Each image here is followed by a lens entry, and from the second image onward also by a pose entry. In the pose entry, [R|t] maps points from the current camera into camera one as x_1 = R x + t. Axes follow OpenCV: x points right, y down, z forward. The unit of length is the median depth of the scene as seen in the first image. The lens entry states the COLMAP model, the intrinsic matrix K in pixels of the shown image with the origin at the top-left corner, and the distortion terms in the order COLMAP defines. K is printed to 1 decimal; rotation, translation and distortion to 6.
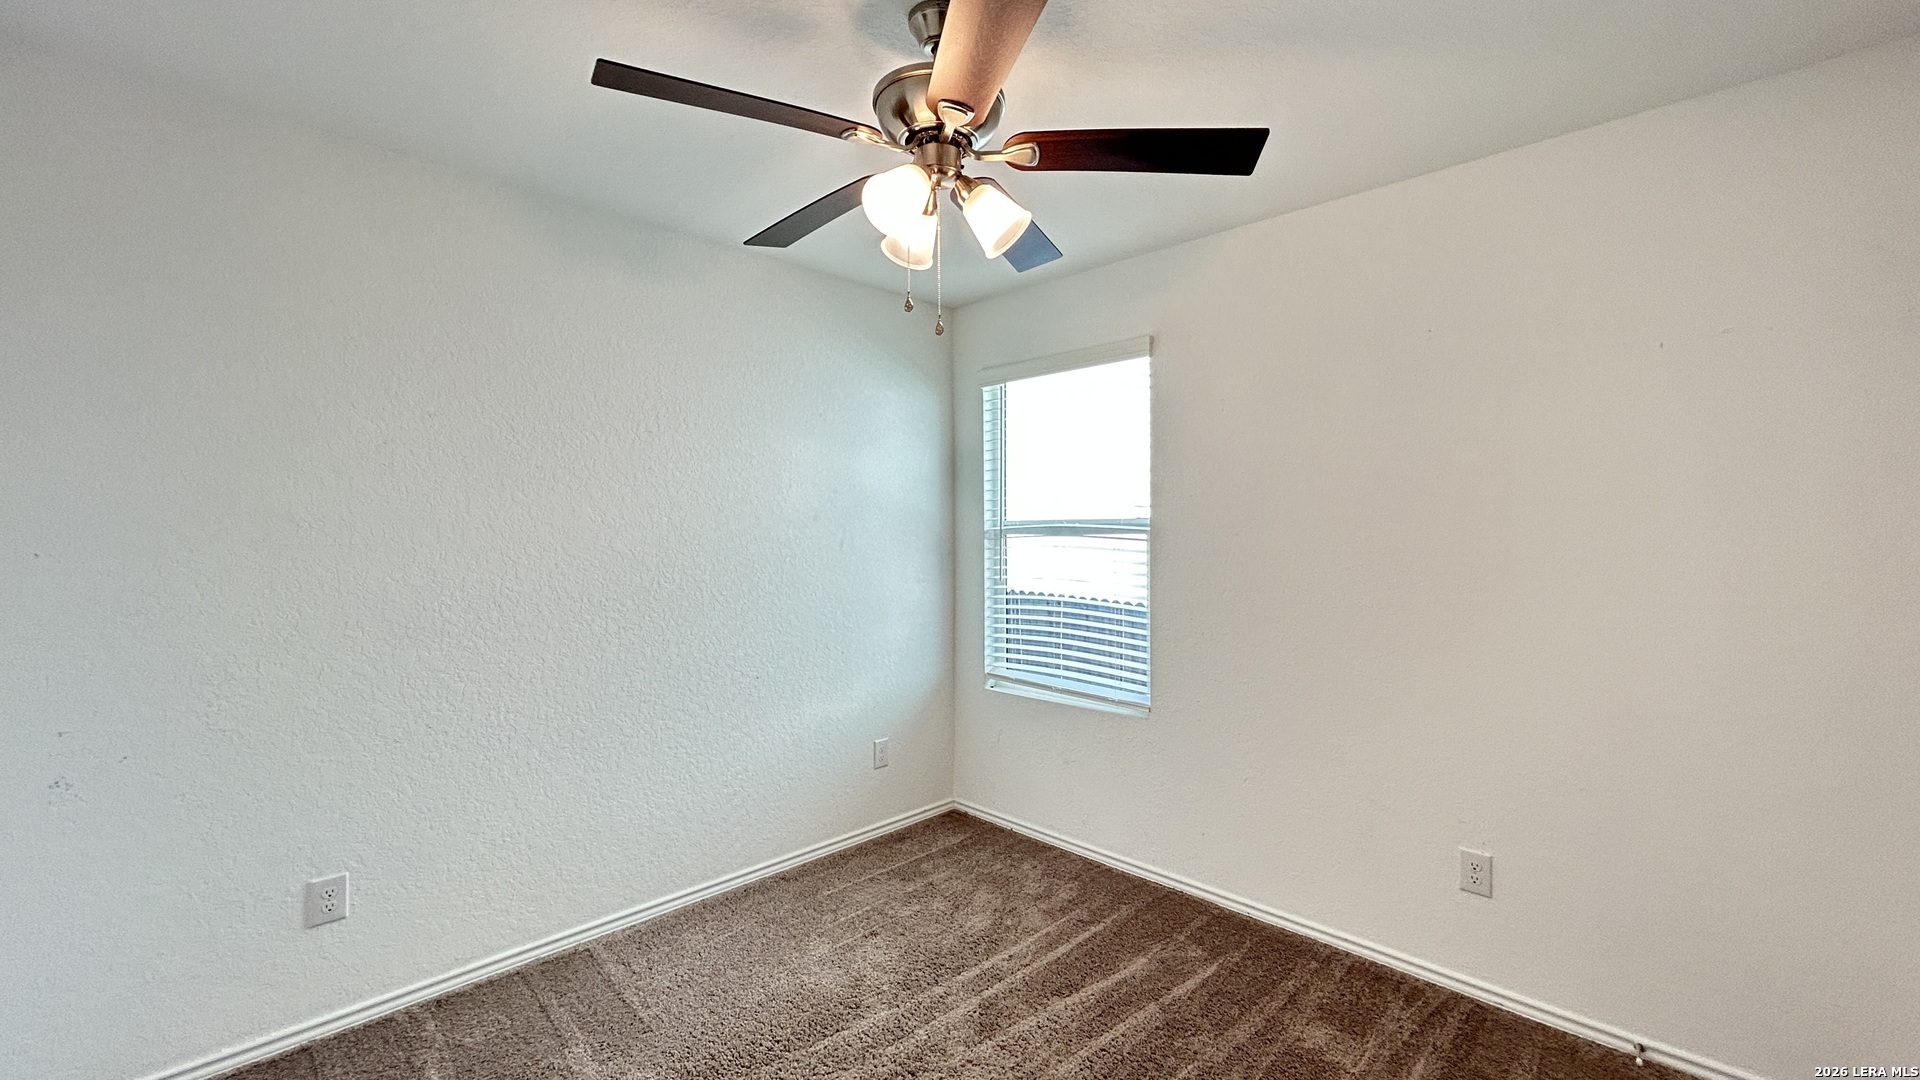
lens RADIAL K [[771.9, 0, 962.3], [0, 771.9, 537.2], [0, 0, 1]] dist [0.000256, 0.000115]
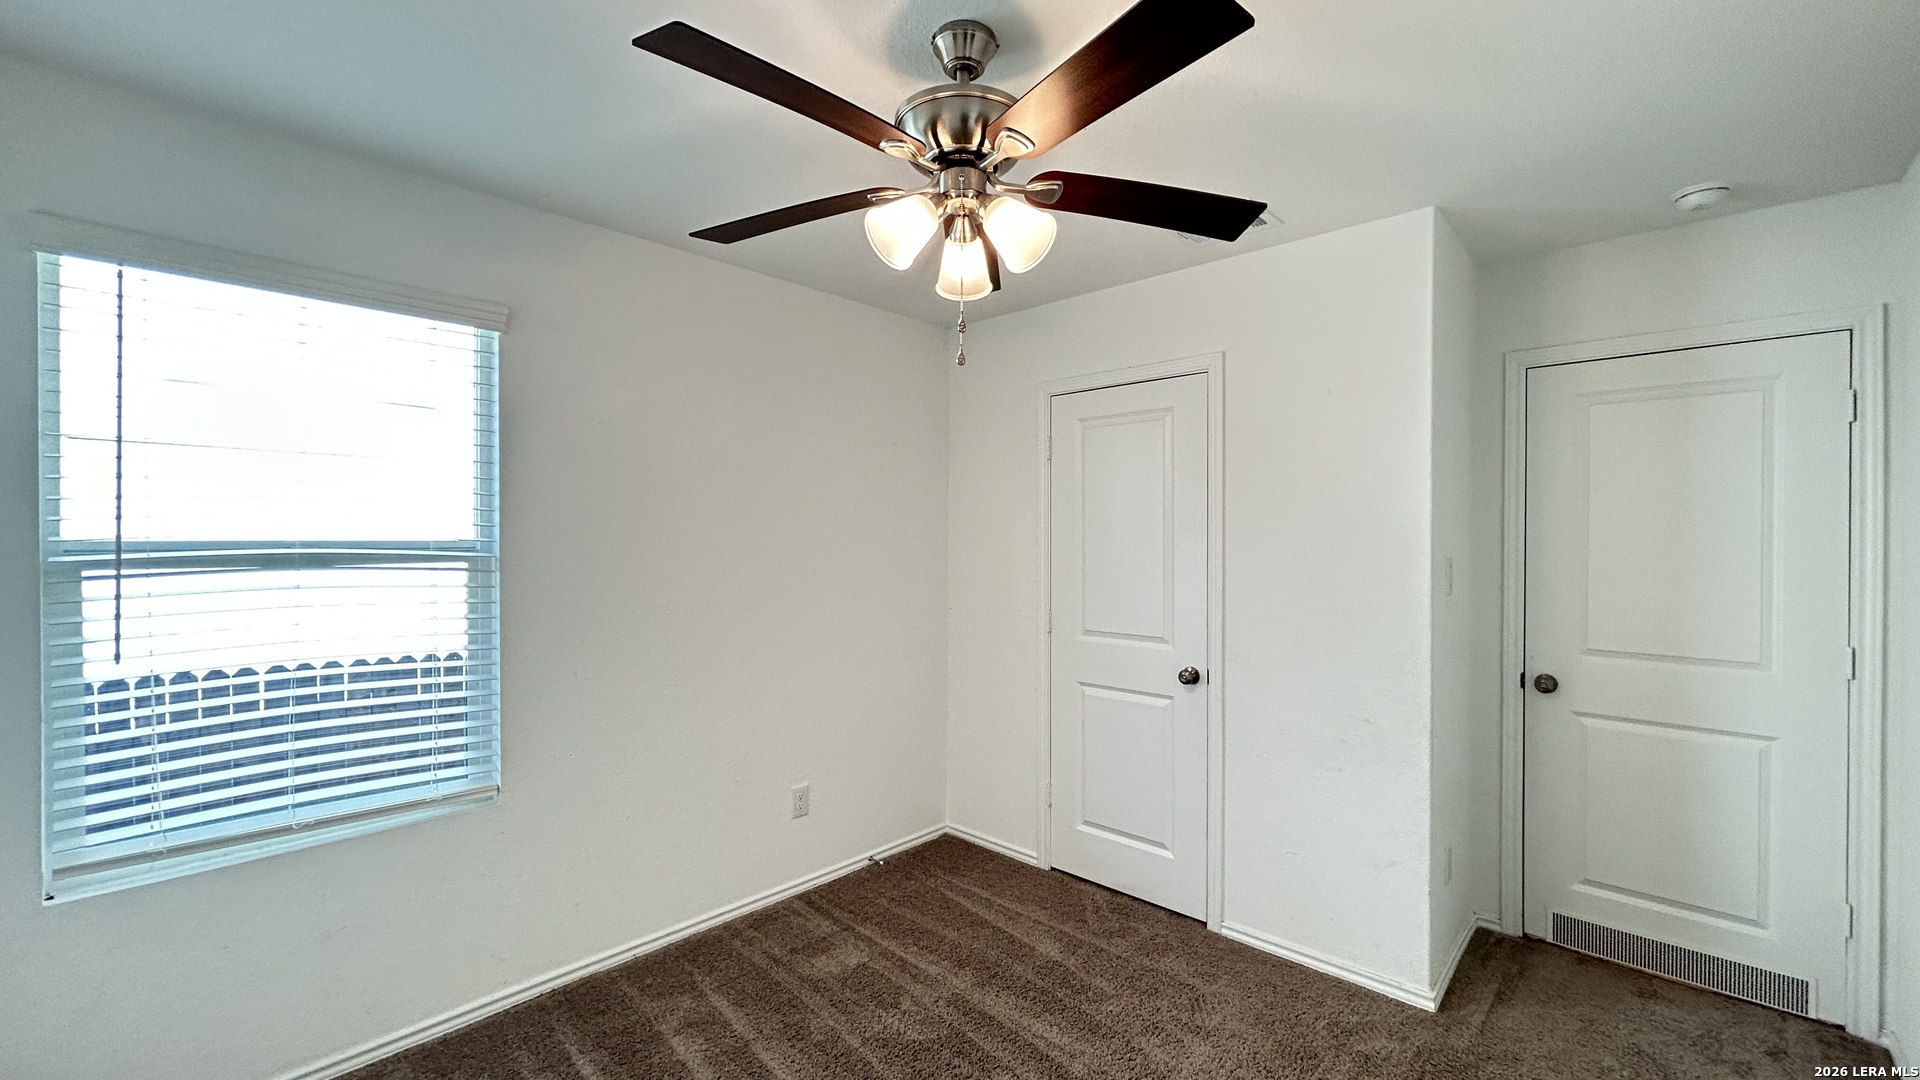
lens RADIAL K [[769.9, 0, 920.6], [0, 769.9, 547.7], [0, 0, 1]] dist [0.000620, 0.000378]
pose [[-0.009376, 0.000184, 0.999956, -0.511852], [0.014827, 0.999890, -0.000045, -0.011119], [-0.999846, 0.014826, -0.009378, 0.564244]]
